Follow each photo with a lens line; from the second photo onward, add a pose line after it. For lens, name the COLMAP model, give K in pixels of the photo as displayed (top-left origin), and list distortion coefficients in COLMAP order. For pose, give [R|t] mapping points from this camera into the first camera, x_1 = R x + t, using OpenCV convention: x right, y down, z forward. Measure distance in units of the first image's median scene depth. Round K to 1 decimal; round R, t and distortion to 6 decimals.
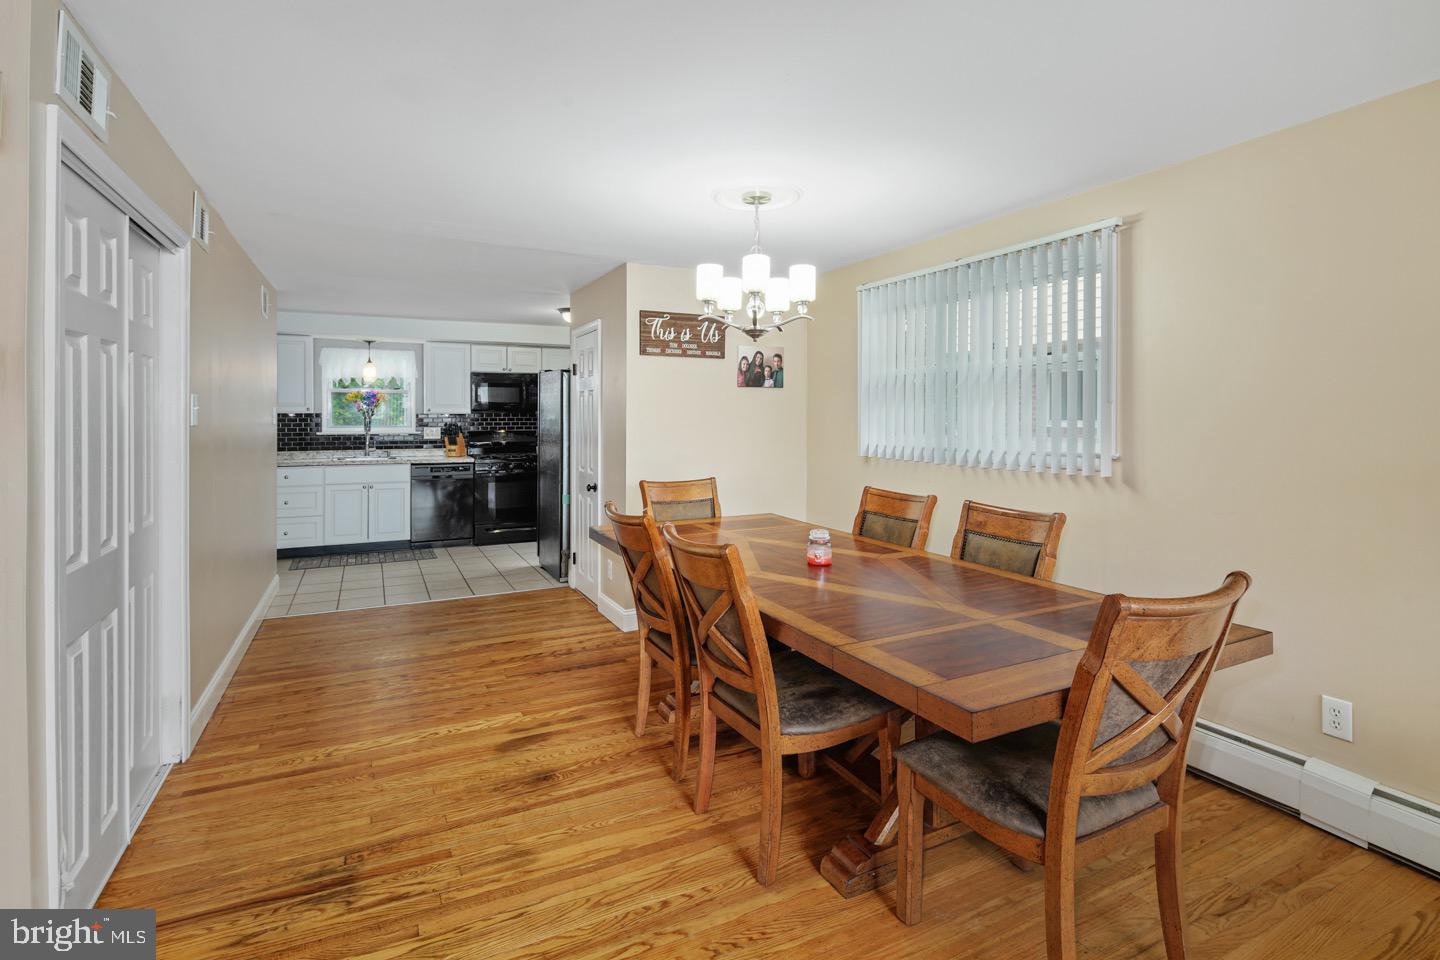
lens RADIAL K [[706.0, 0, 704.6], [0, 706.0, 420.2], [0, 0, 1]] dist [0.001172, -0.000894]
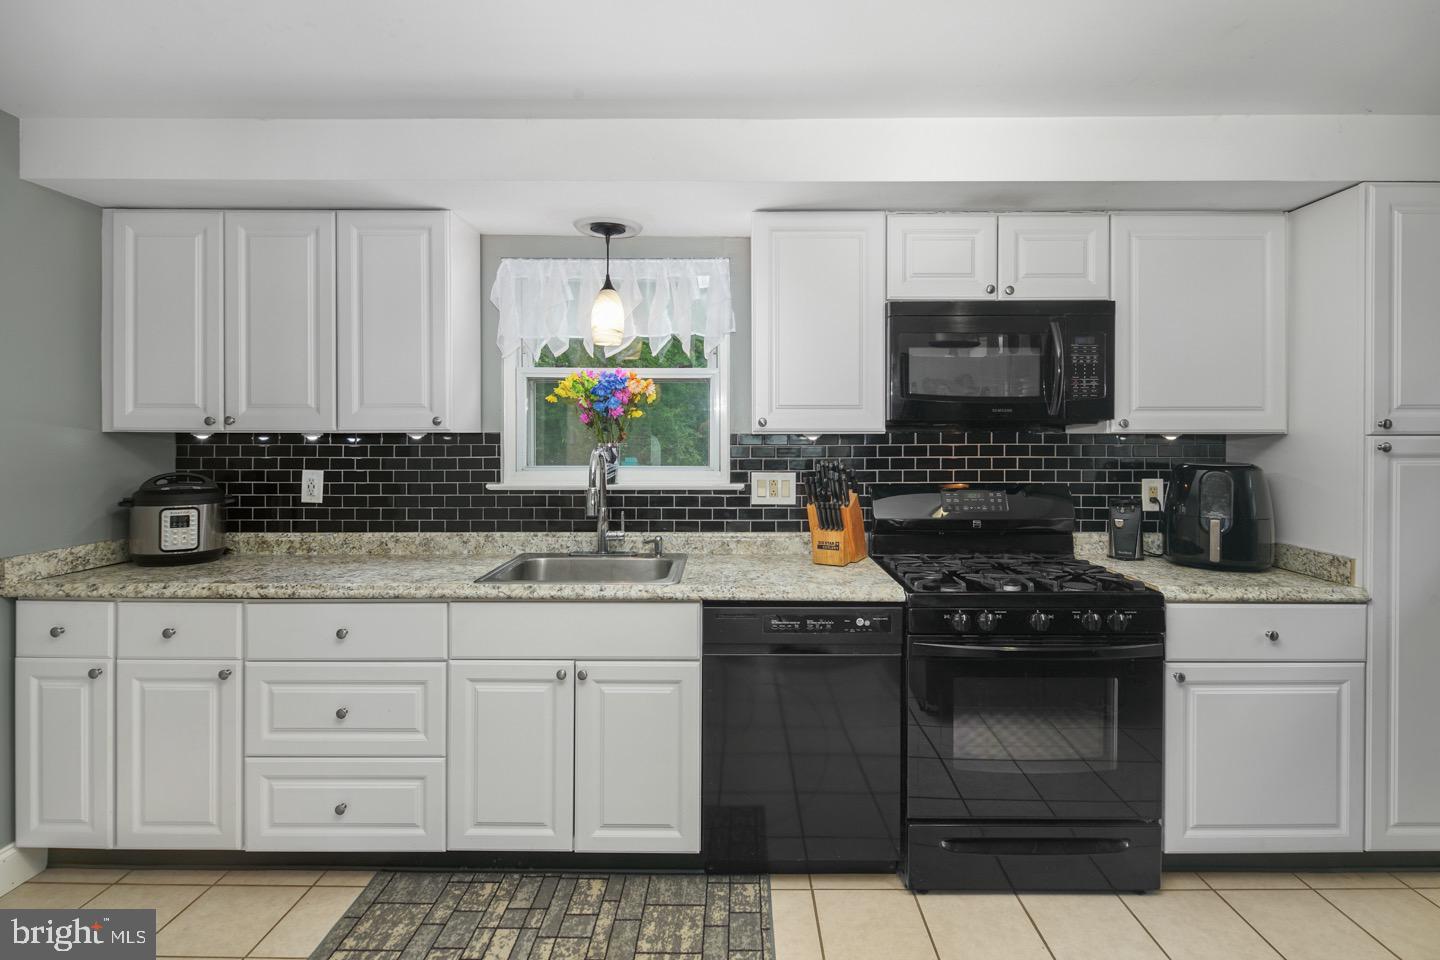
lens RADIAL K [[706.0, 0, 745.5], [0, 706.0, 446.5], [0, 0, 1]] dist [0.001172, -0.000894]
pose [[0.905358, 0.002468, -0.424642, -0.261779], [-0.002170, 0.999997, 0.001185, -0.003309], [0.424644, -0.000152, 0.905361, 0.710002]]
